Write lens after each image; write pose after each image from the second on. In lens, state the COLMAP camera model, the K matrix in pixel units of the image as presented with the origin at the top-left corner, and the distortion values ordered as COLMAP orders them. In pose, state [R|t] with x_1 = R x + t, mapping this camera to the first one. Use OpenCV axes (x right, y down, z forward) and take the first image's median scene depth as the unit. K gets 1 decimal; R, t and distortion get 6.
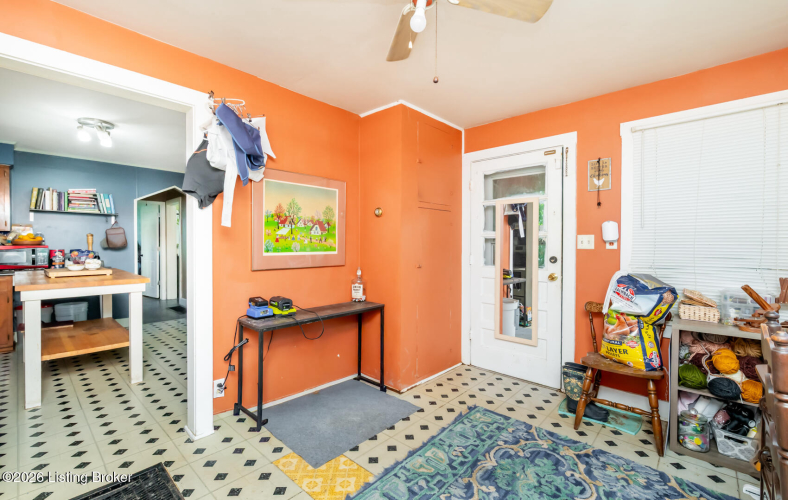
lens RADIAL K [[343.9, 0, 392.6], [0, 343.9, 249.0], [0, 0, 1]] dist [0.005174, -0.001399]
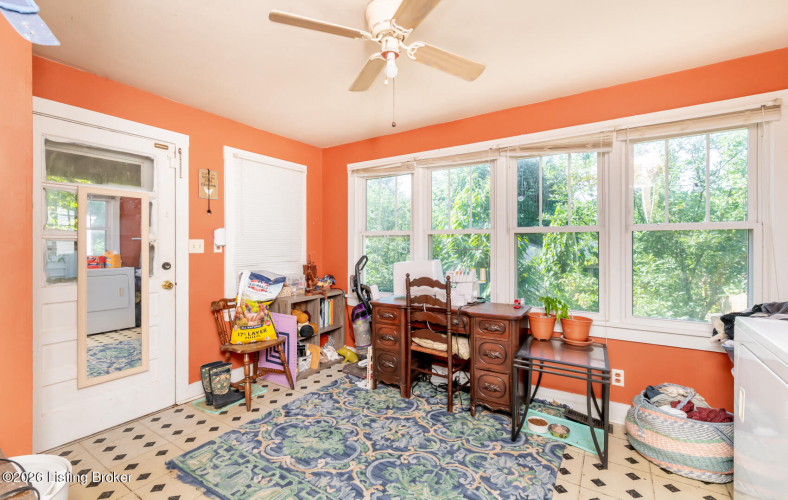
lens RADIAL K [[343.9, 0, 395.3], [0, 343.9, 246.5], [0, 0, 1]] dist [0.005174, -0.001399]
pose [[-0.170127, -0.006399, 0.985401, -0.624659], [0.016132, 0.999827, 0.009277, -0.022314], [-0.985290, 0.017475, -0.169995, 0.658324]]
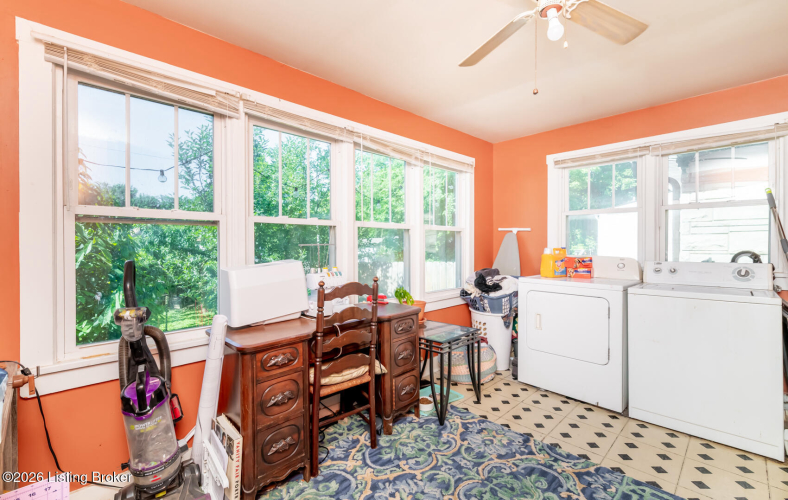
lens RADIAL K [[343.9, 0, 397.5], [0, 343.9, 243.1], [0, 0, 1]] dist [0.005174, -0.001399]
pose [[-0.998956, -0.002415, 0.045627, 0.533315], [-0.001496, 0.999795, 0.020169, -0.018175], [-0.045666, 0.020079, -0.998755, 1.283807]]
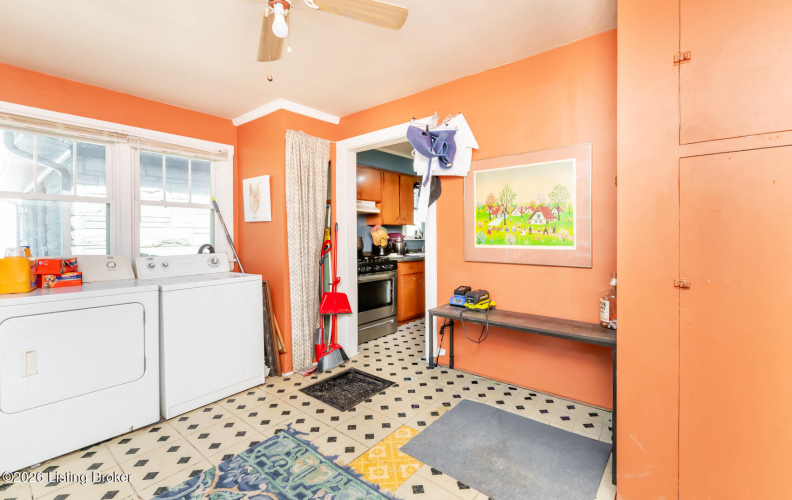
lens RADIAL K [[345.6, 0, 388.7], [0, 345.6, 236.6], [0, 0, 1]] dist [0.005174, -0.001399]
pose [[0.036868, 0.002816, -0.999316, 0.828199], [-0.012414, 0.999920, 0.002360, -0.015389], [0.999243, 0.012318, 0.036900, 0.919115]]
